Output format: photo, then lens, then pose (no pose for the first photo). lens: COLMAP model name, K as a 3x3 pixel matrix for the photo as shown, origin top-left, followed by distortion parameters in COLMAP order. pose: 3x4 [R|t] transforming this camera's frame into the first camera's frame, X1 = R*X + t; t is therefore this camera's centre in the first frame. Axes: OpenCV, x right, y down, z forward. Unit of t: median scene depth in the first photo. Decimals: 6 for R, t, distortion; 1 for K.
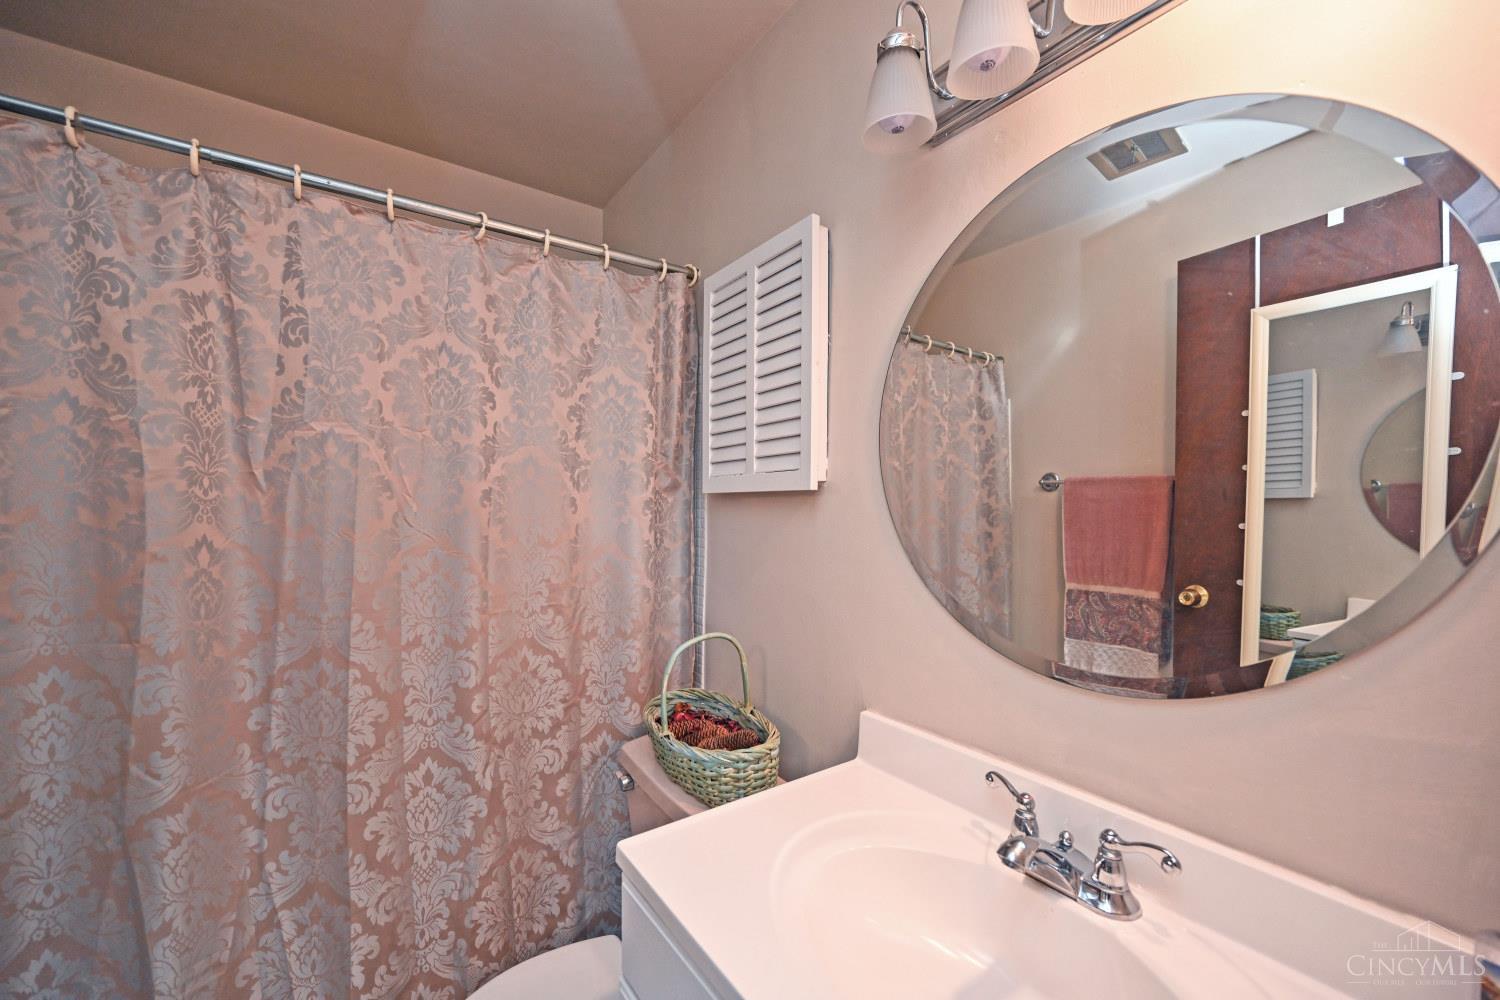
lens RADIAL K [[588.6, 0, 753.4], [0, 588.6, 506.7], [0, 0, 1]] dist [-0.002870, 0.006735]
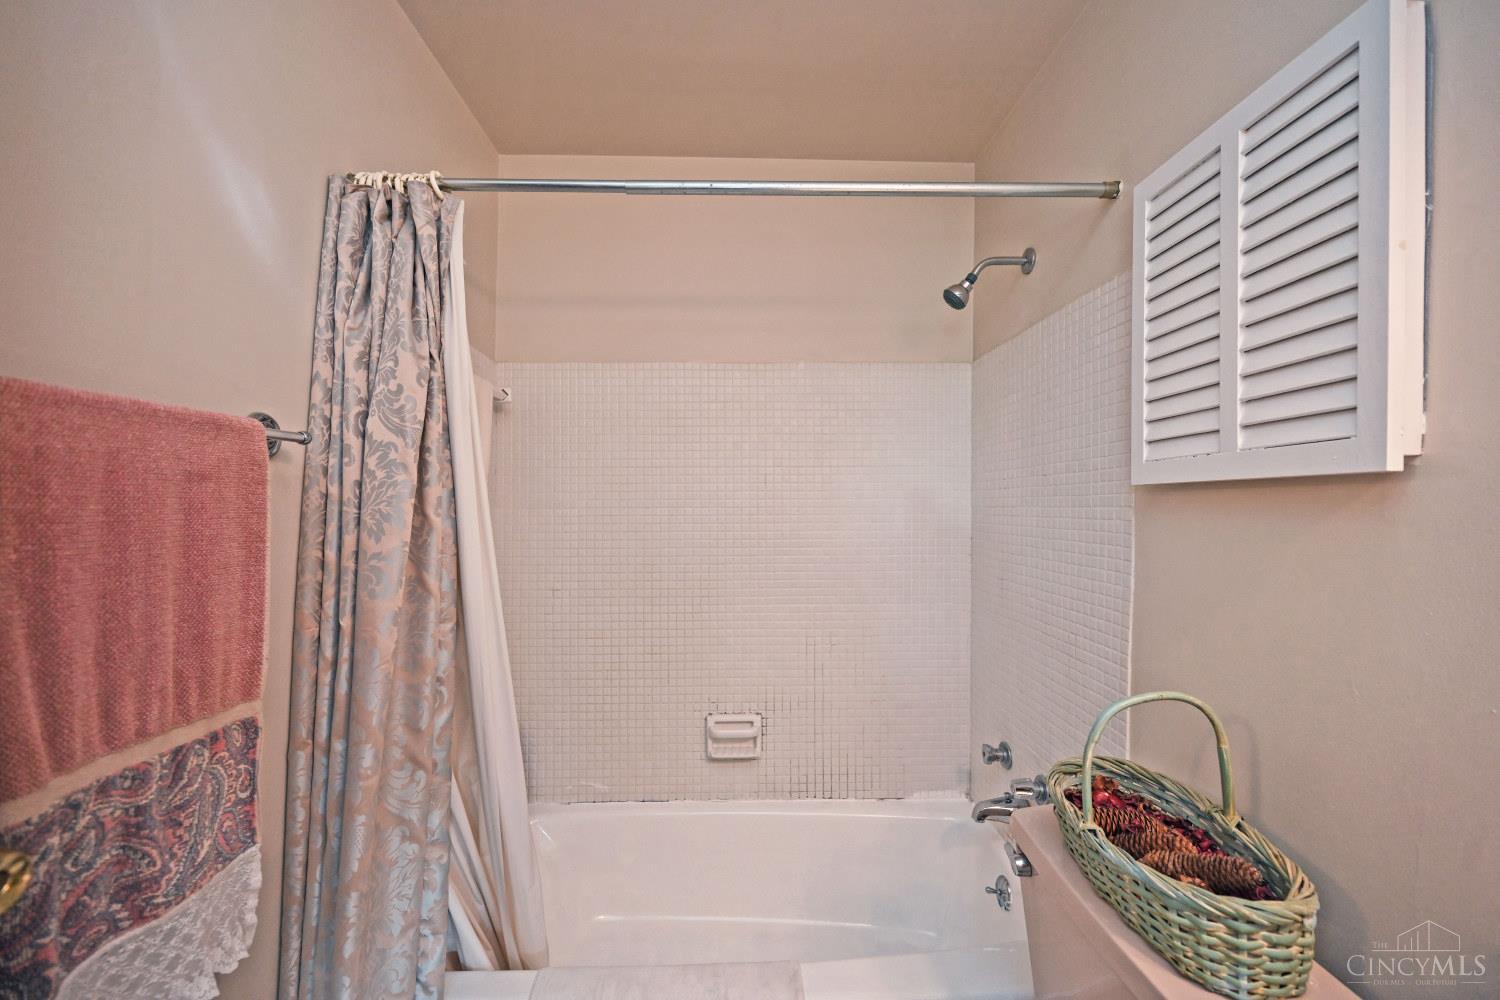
lens RADIAL K [[588.6, 0, 753.4], [0, 588.6, 506.7], [0, 0, 1]] dist [-0.002870, 0.006735]
pose [[0.834168, 0.001171, -0.551509, -0.091323], [-0.003847, 0.999986, -0.003696, 0.009204], [0.551496, 0.005204, 0.834161, 0.182488]]
